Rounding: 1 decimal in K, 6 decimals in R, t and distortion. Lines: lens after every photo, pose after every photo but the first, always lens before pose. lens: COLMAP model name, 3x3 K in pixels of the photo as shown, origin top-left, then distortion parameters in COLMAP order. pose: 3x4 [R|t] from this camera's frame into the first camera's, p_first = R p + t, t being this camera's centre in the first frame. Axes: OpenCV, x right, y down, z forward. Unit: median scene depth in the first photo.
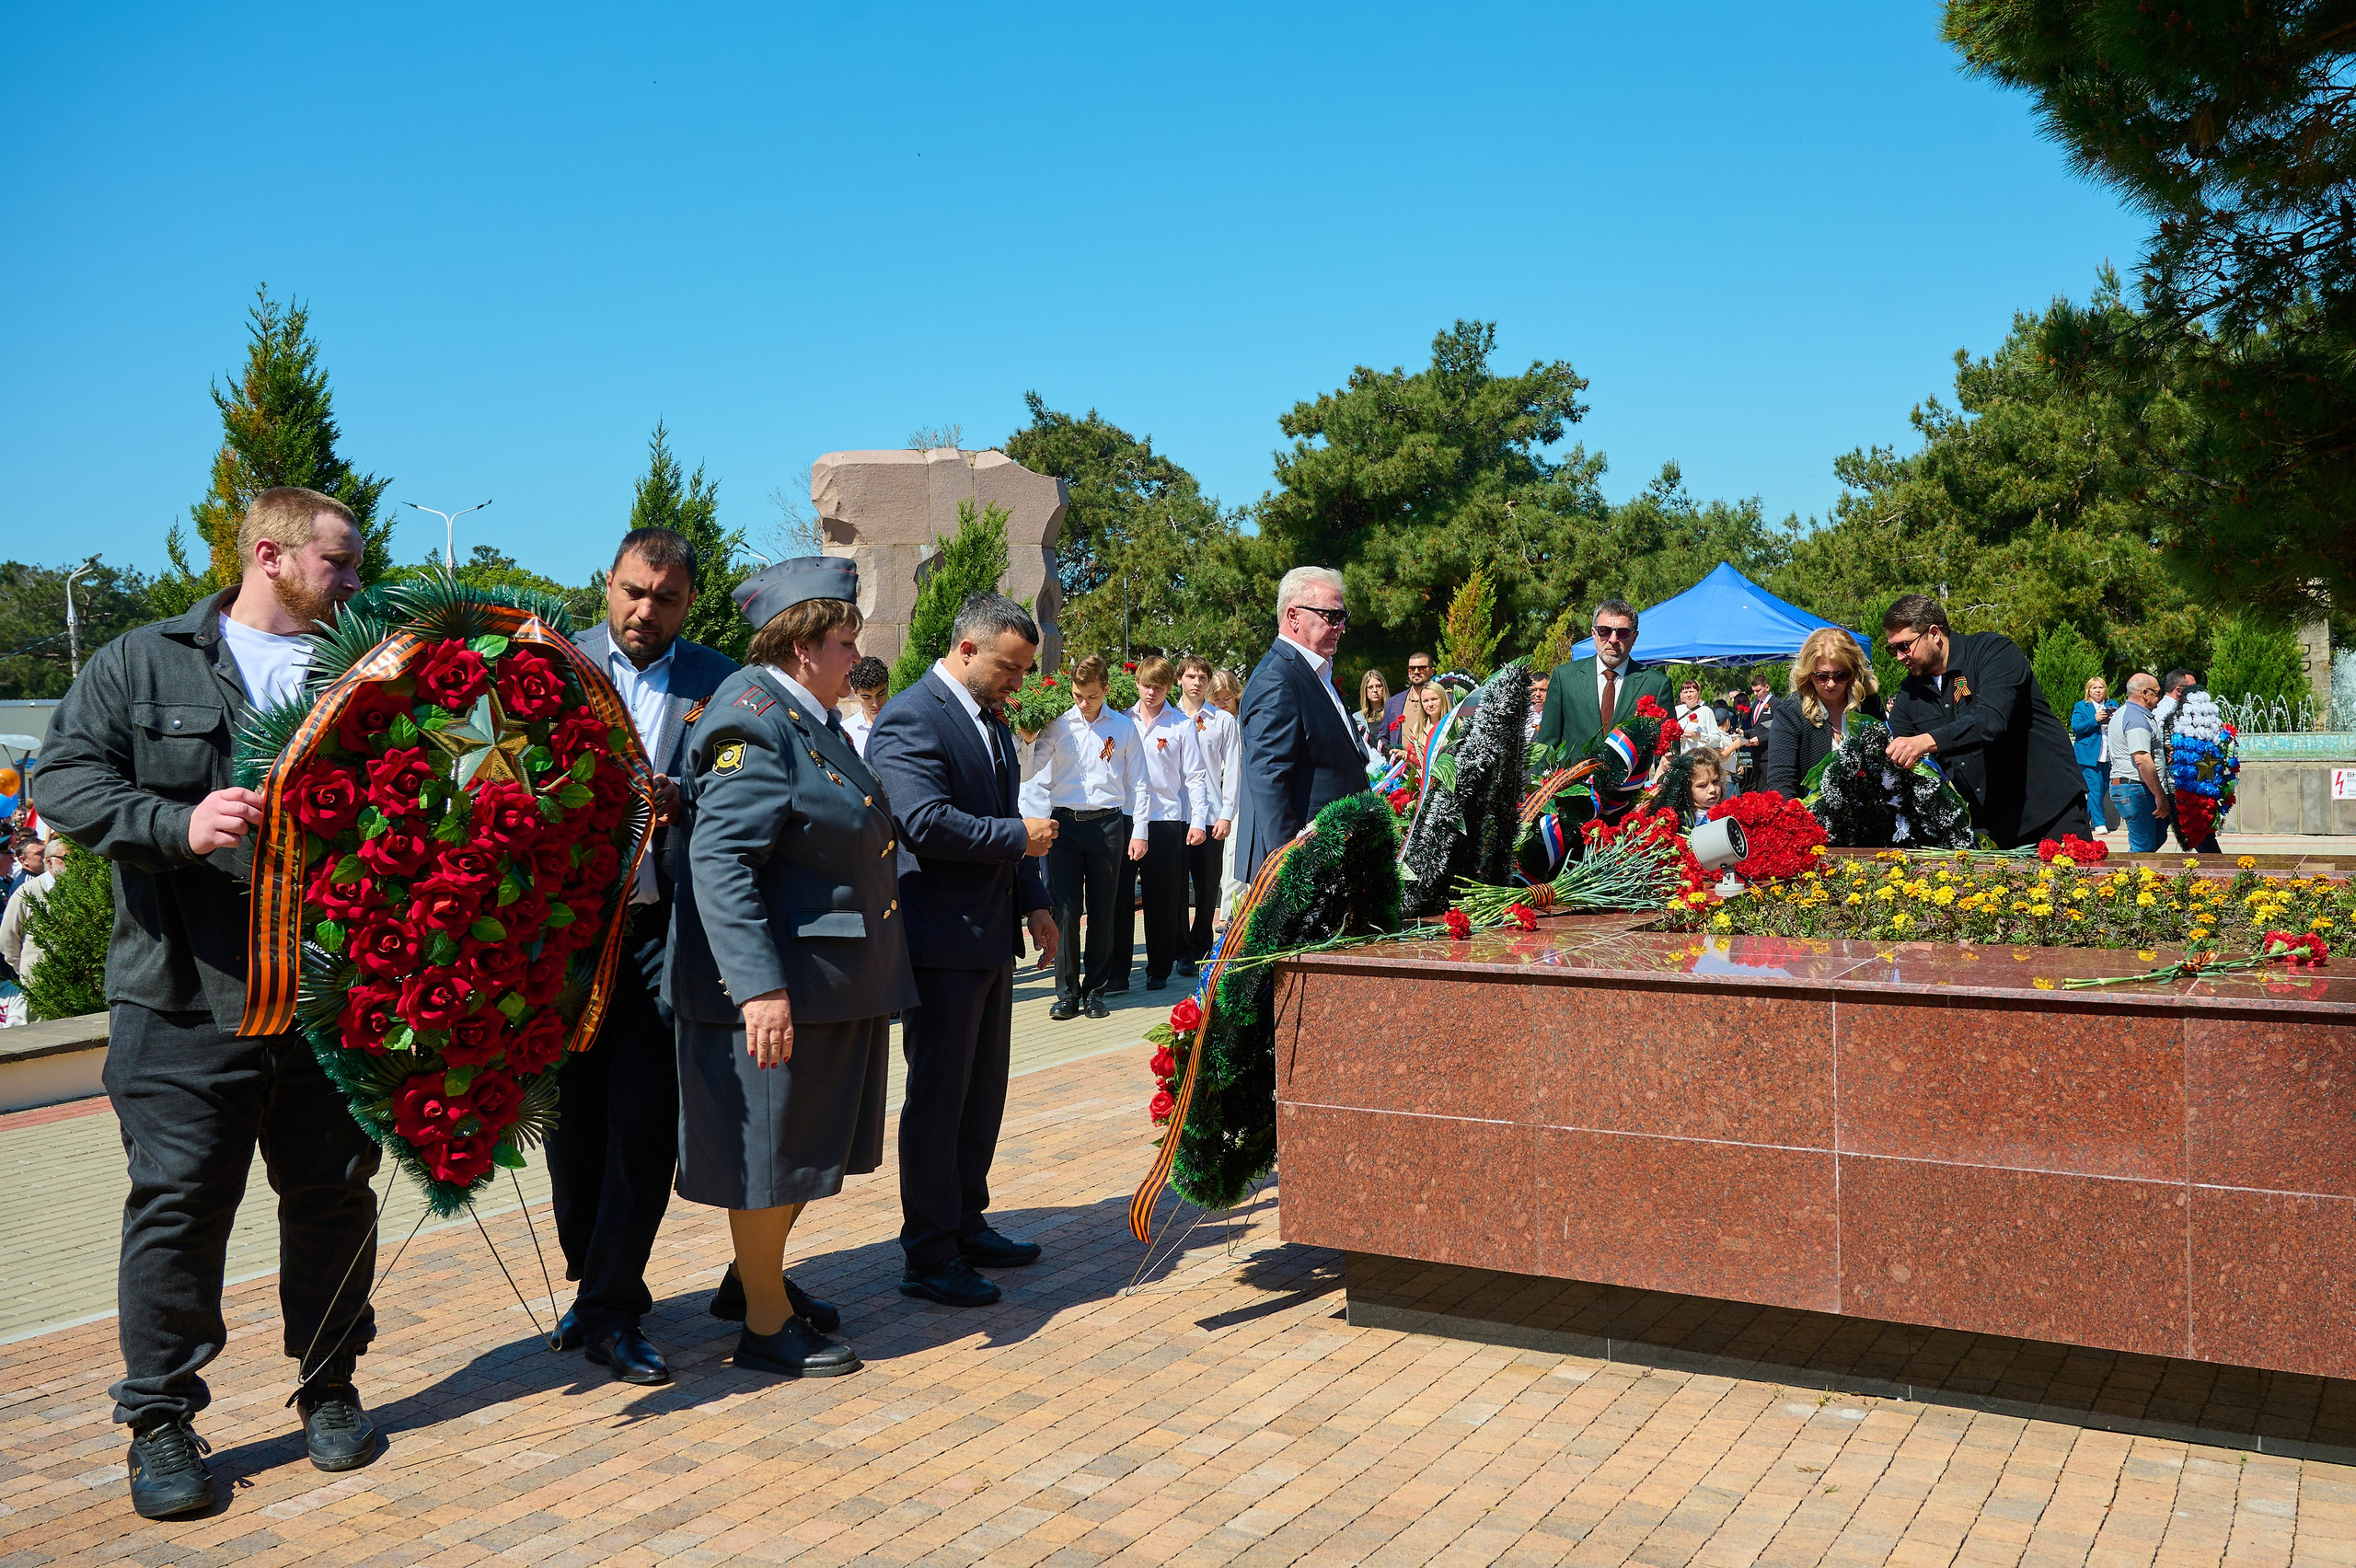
lens RADIAL K [[1975.4, 0, 1321.4], [0, 1975.4, 726.5], [0, 0, 1]] dist [-0.016991, -0.002112]
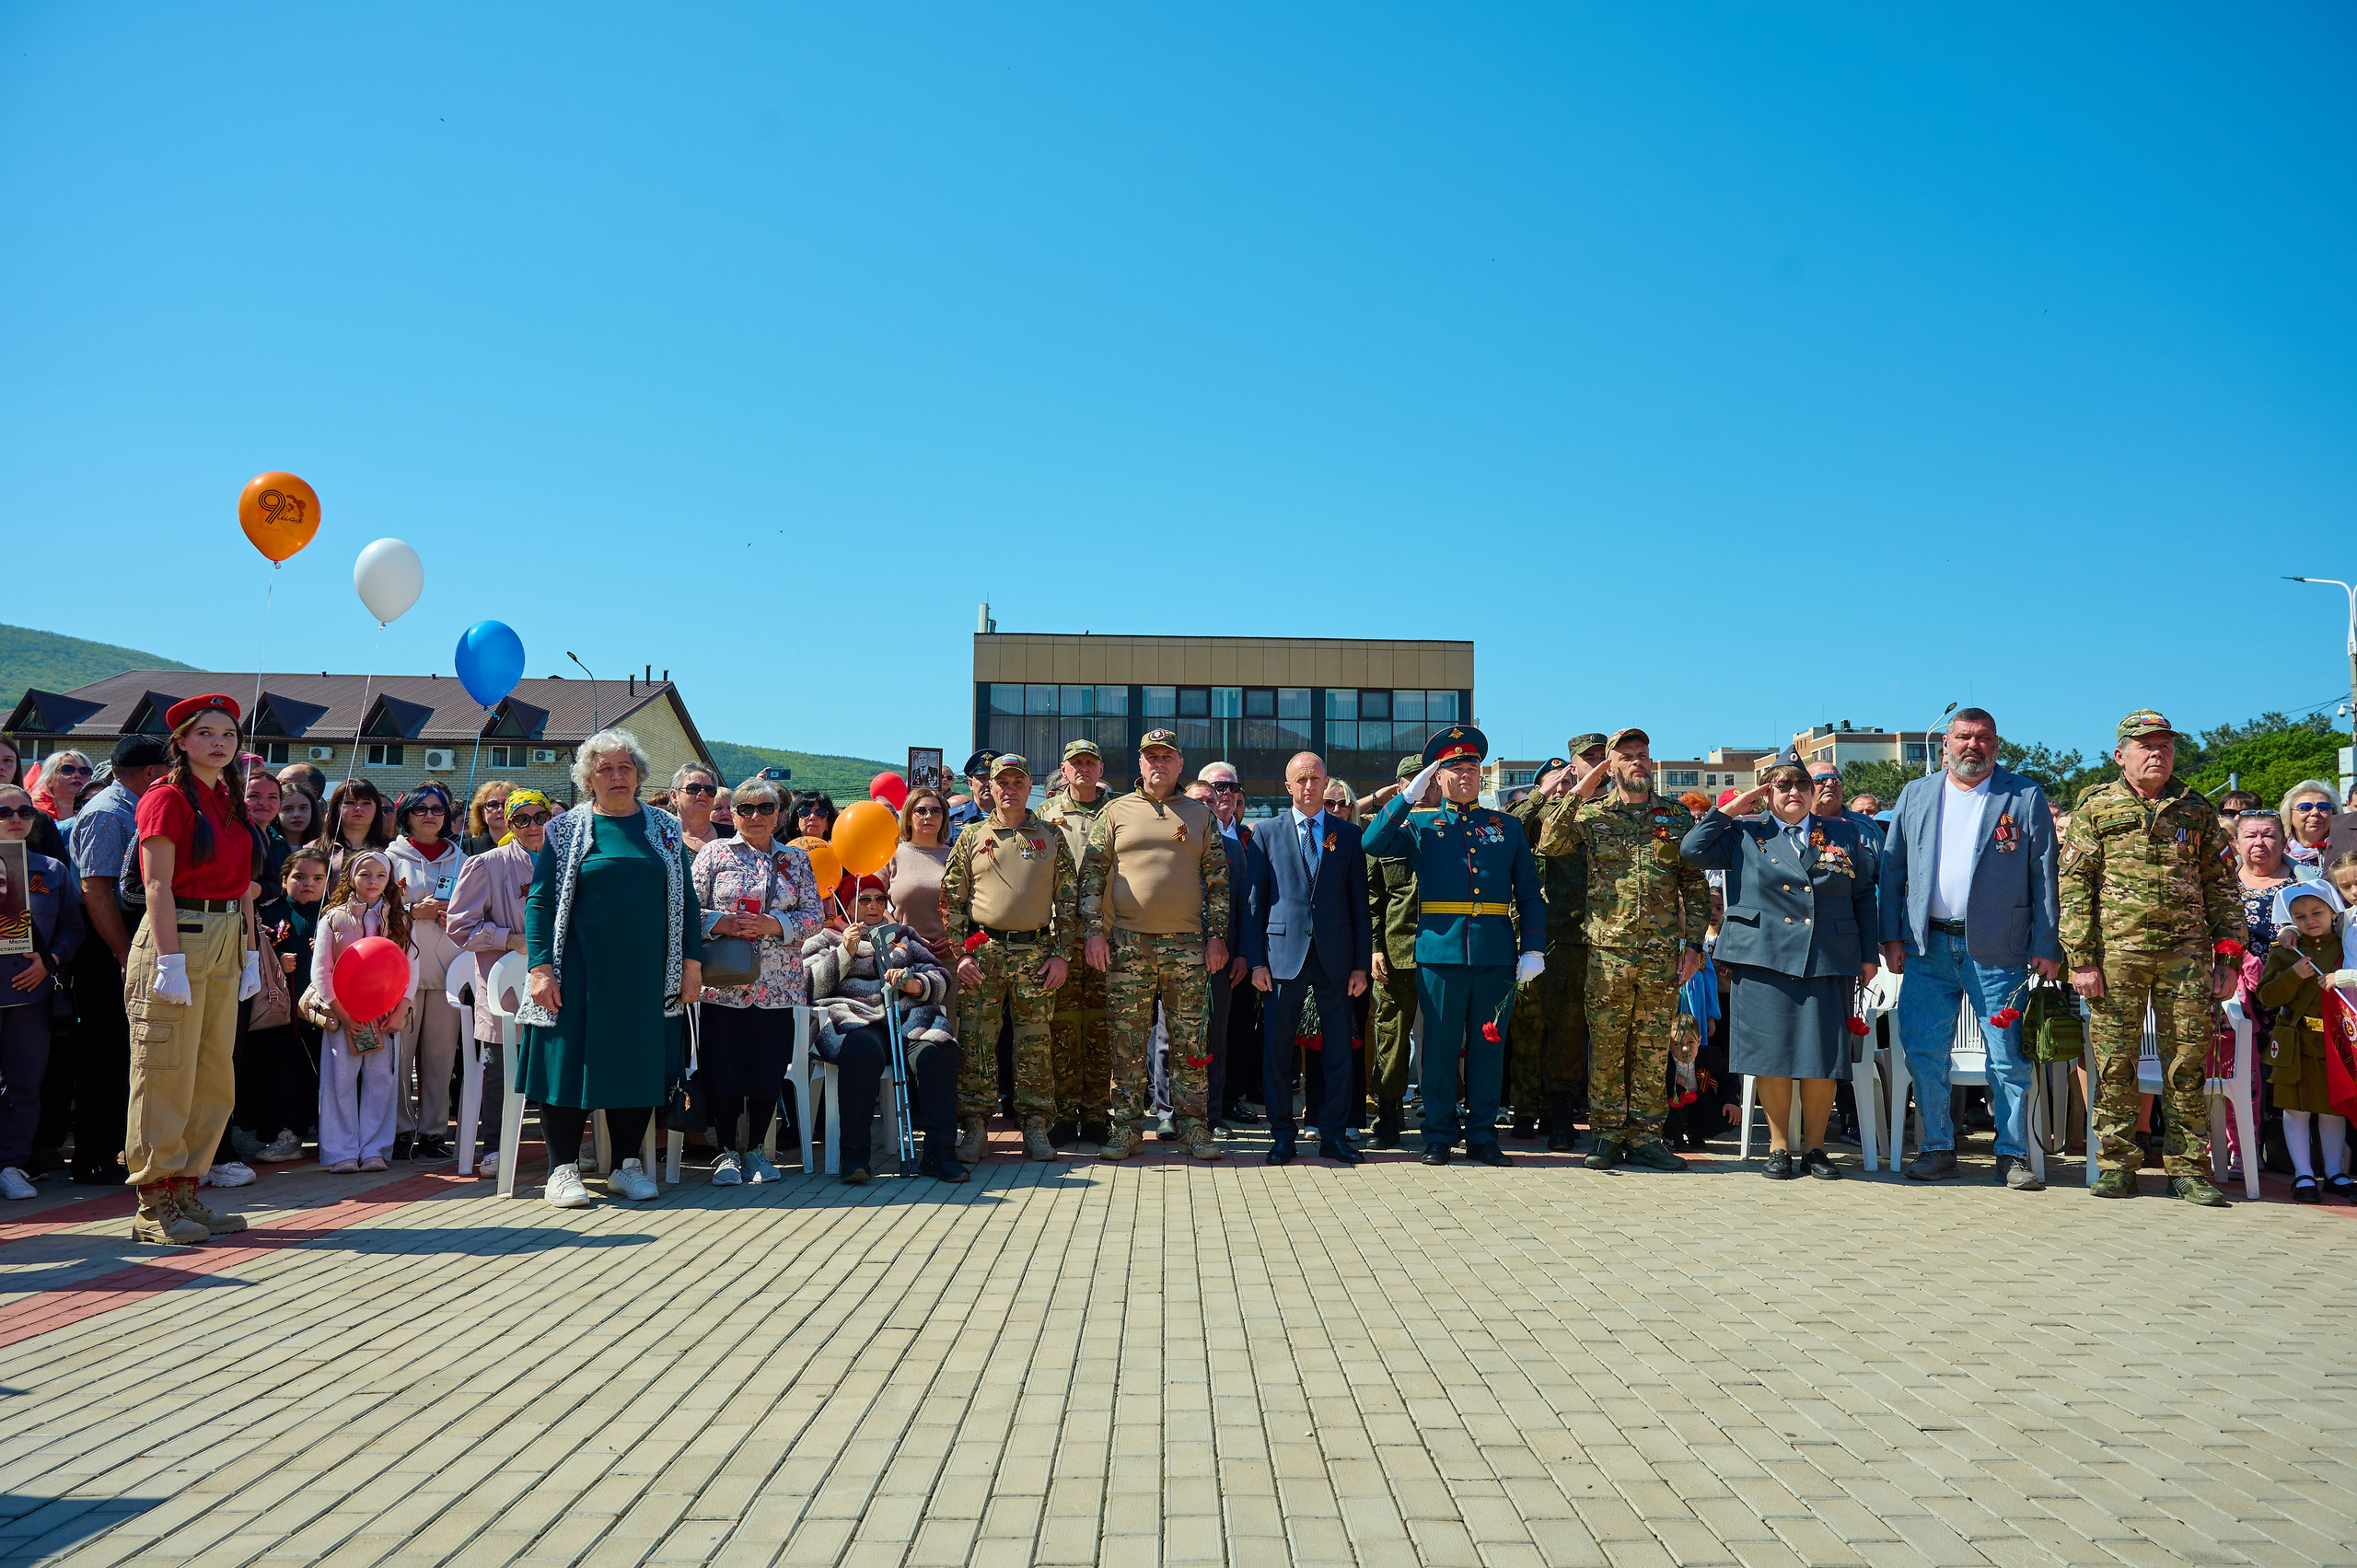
lens RADIAL K [[1616.8, 0, 1178.5], [0, 1616.8, 784.0], [0, 0, 1]] dist [-0.011699, 0.003080]
pose [[0.467539, -0.052889, -0.882389, -0.178804], [-0.028844, 0.996764, -0.075028, 0.032050], [0.883502, 0.060530, 0.464500, 0.490763]]
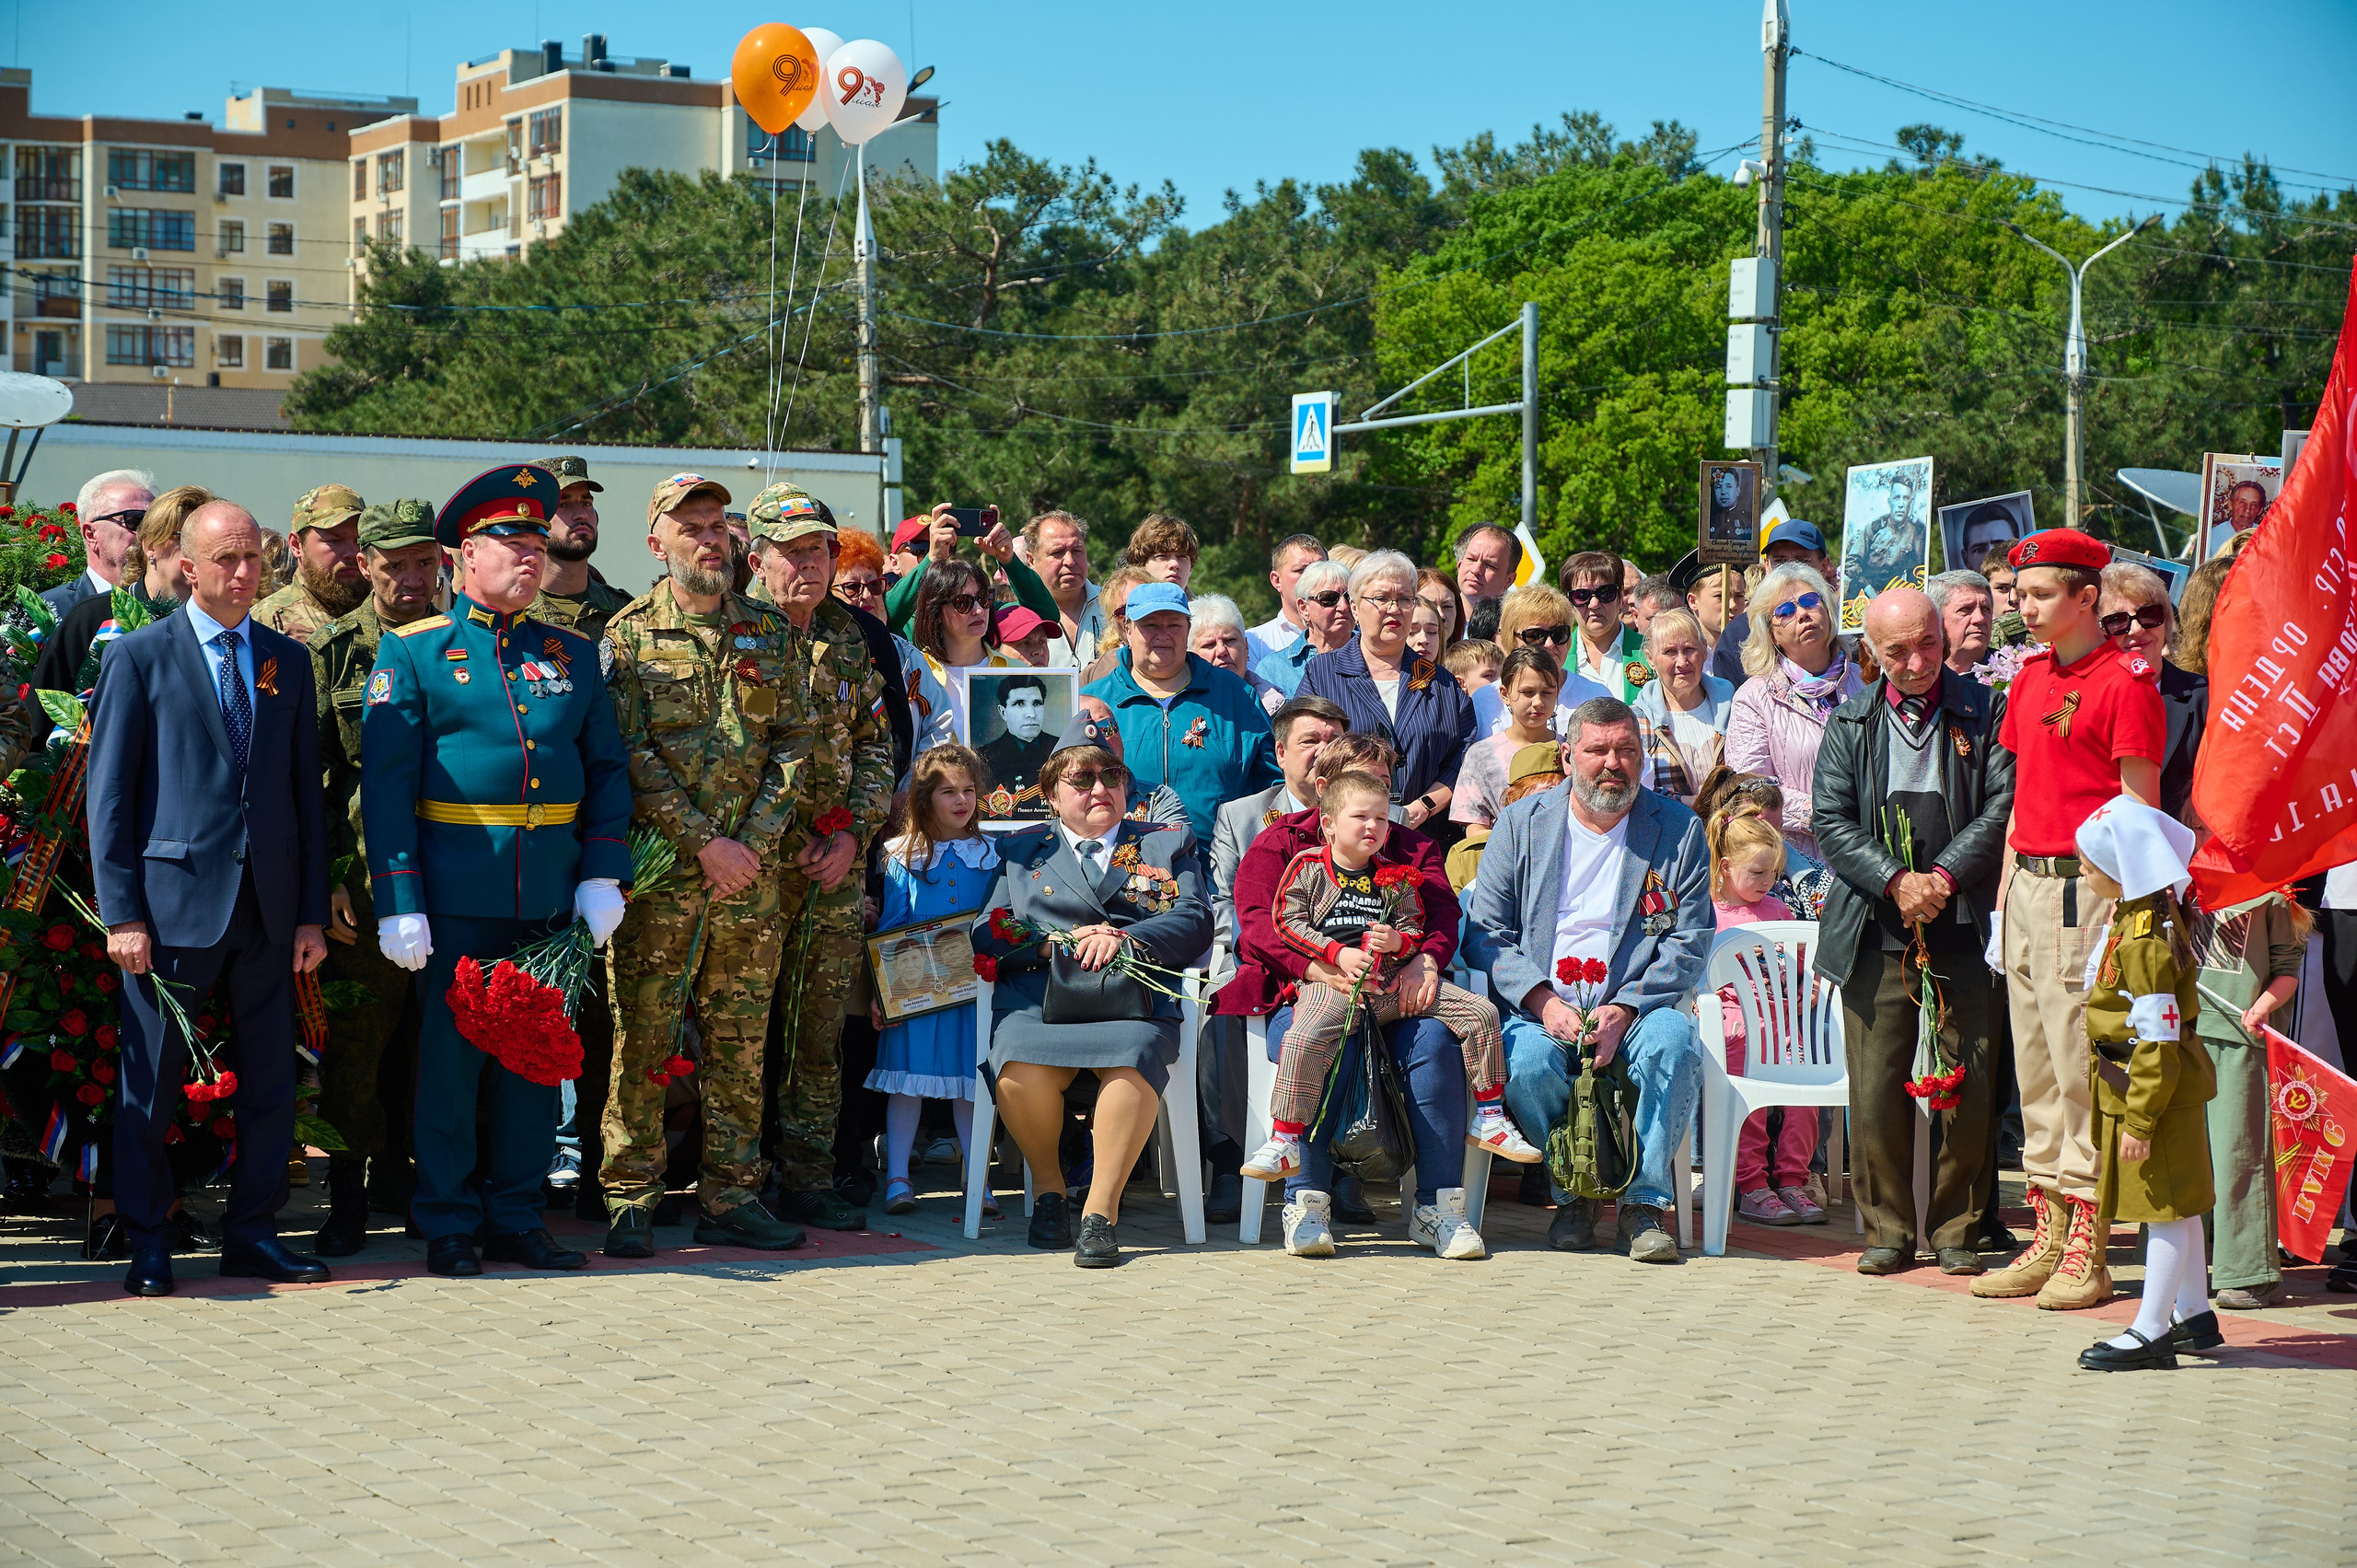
lens RADIAL K [[4760.4, 0, 1192.5], [0, 4760.4, 823.2], [0, 0, 1]] dist [-0.036790, 0.124553]
pose [[0.847083, 0.060235, -0.528036, -0.147842], [-0.043422, 0.998079, 0.044197, 0.021132], [0.529684, -0.014511, 0.848071, 0.406155]]
